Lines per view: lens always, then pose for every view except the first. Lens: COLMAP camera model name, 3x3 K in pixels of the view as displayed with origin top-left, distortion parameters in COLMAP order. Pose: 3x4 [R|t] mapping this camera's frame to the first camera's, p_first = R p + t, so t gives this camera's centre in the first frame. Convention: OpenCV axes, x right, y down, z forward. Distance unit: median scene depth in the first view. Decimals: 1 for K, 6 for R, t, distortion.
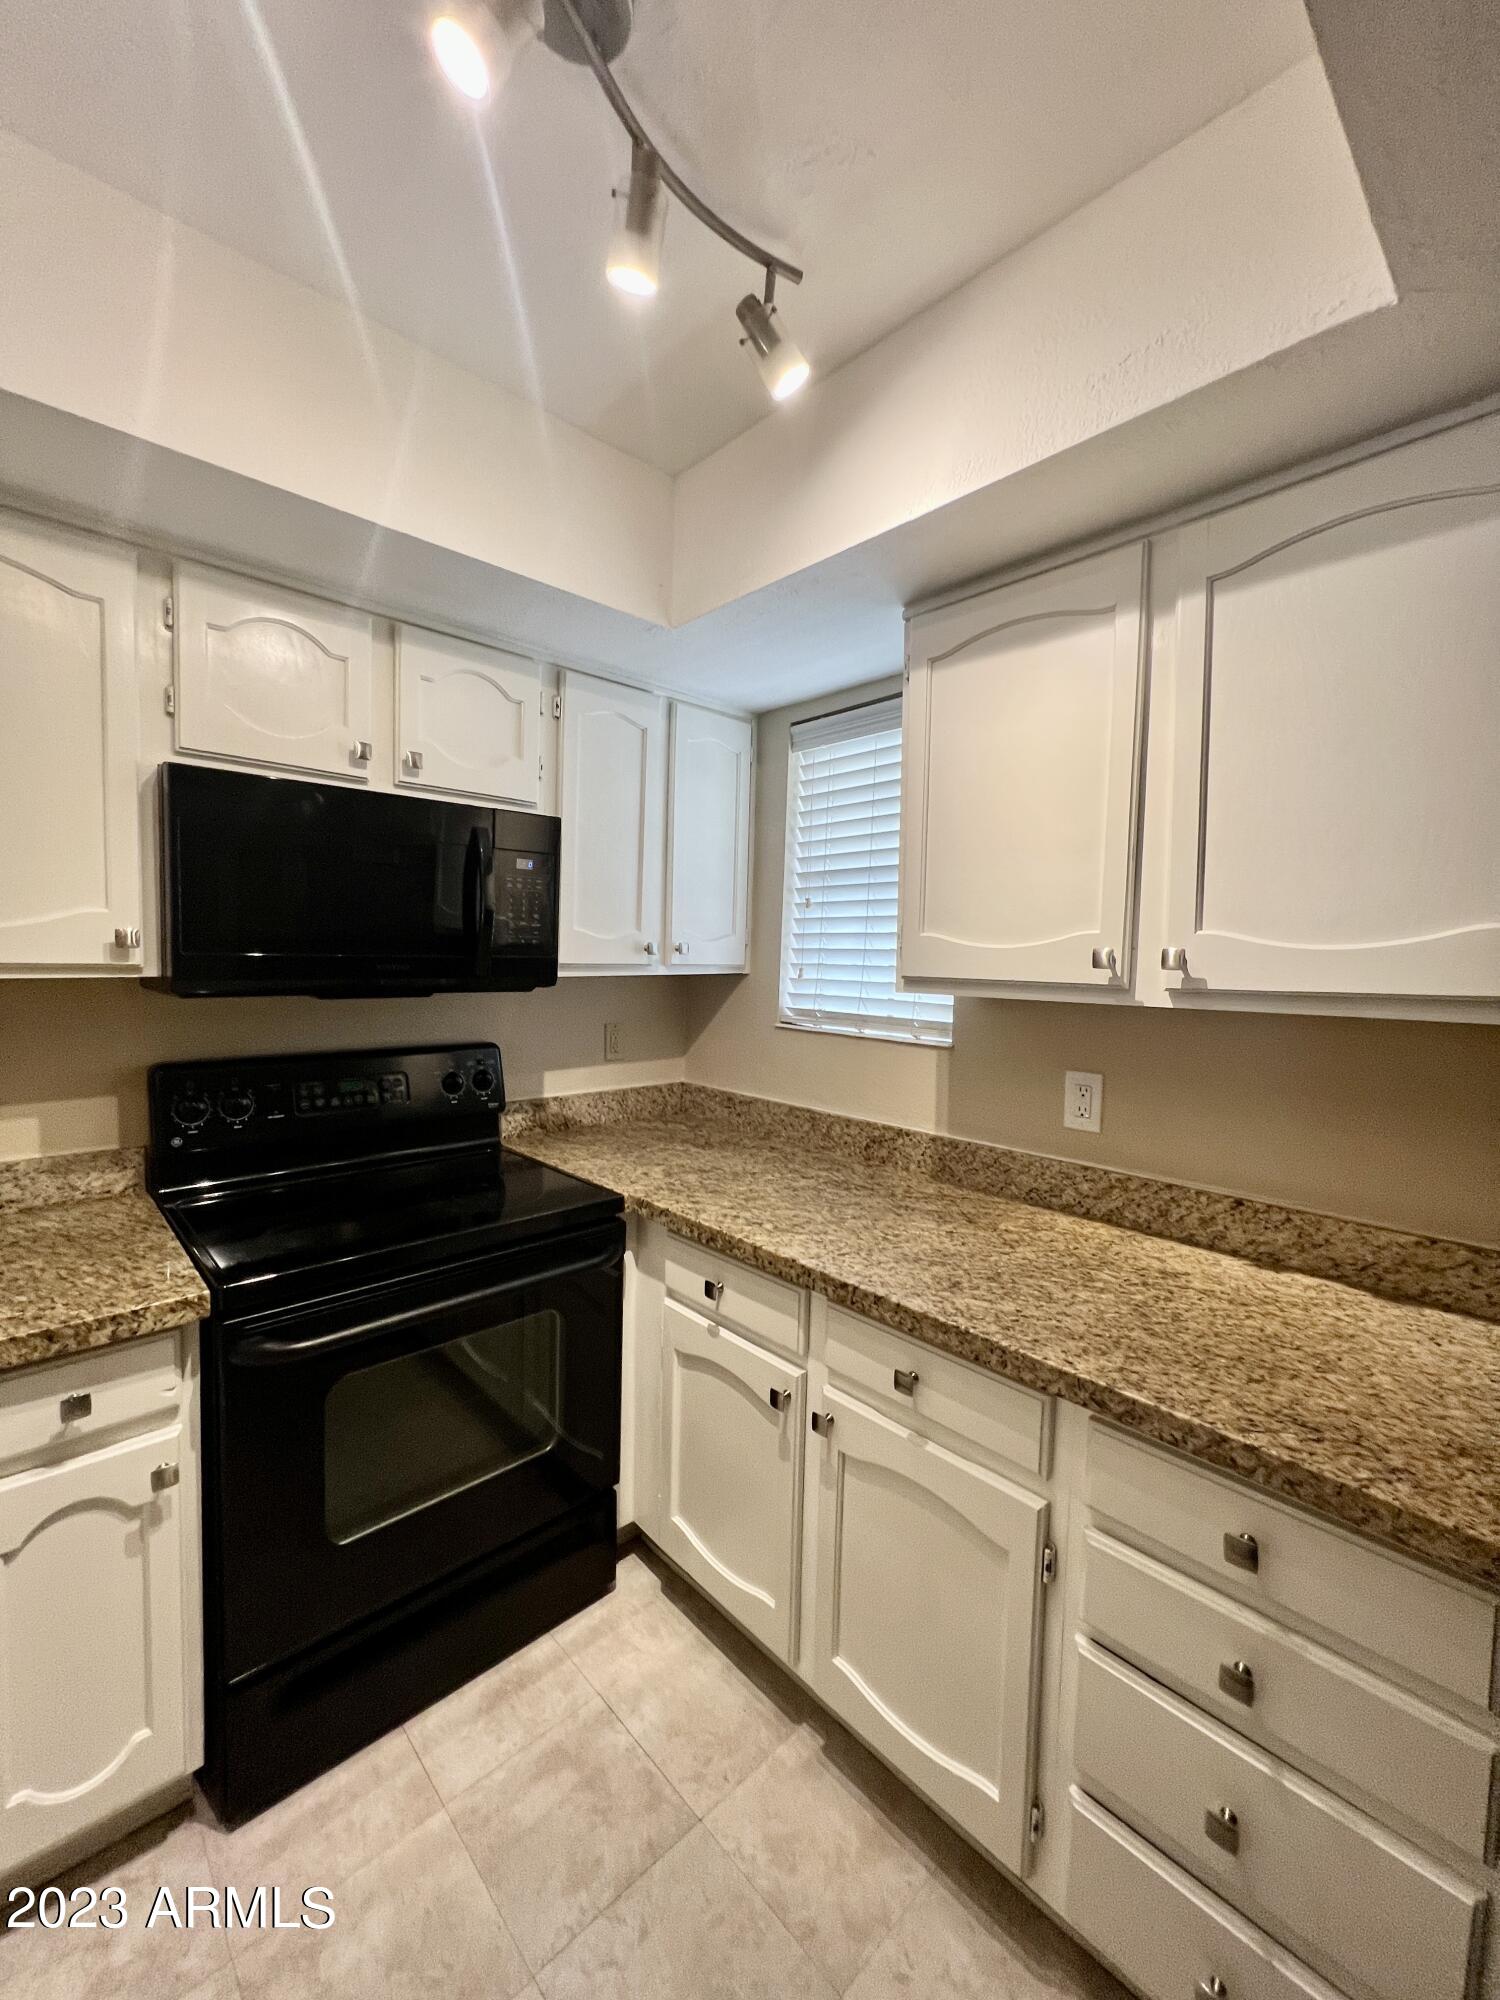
lens RADIAL K [[801.9, 0, 741.4], [0, 801.9, 1003.5], [0, 0, 1]] dist [-0.002158, 0.000893]
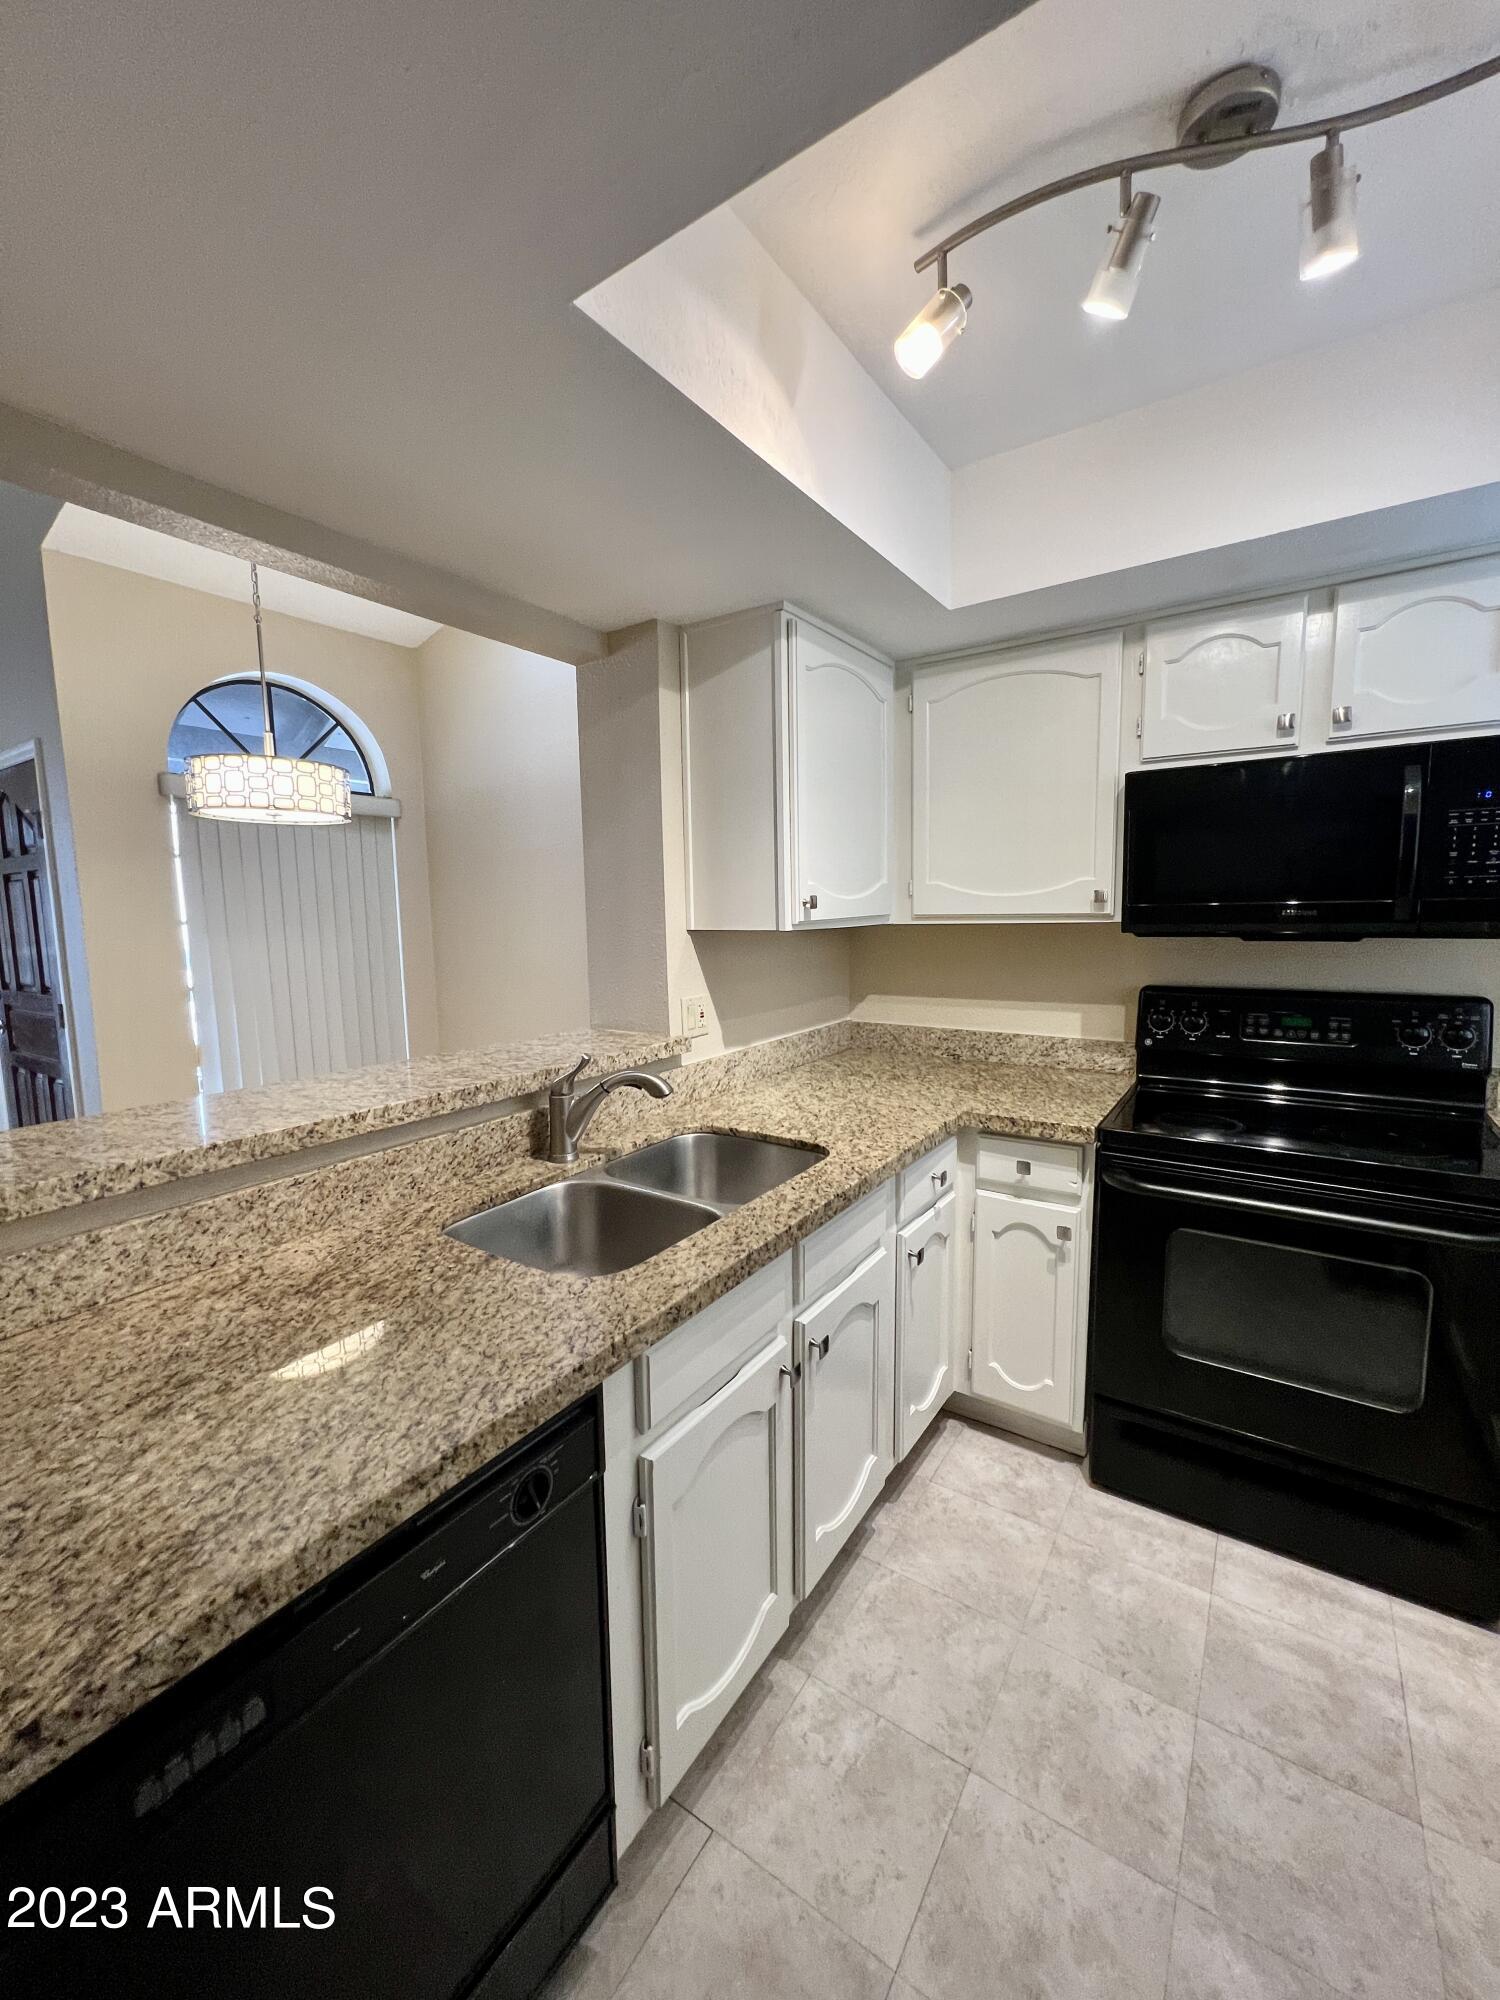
lens RADIAL K [[801.9, 0, 741.4], [0, 801.9, 1003.5], [0, 0, 1]] dist [-0.002158, 0.000893]
pose [[0.220669, 0.092639, -0.970939, 0.477503], [-0.038722, 0.995526, 0.086185, 0.013545], [0.974580, 0.018578, 0.223269, -0.000866]]
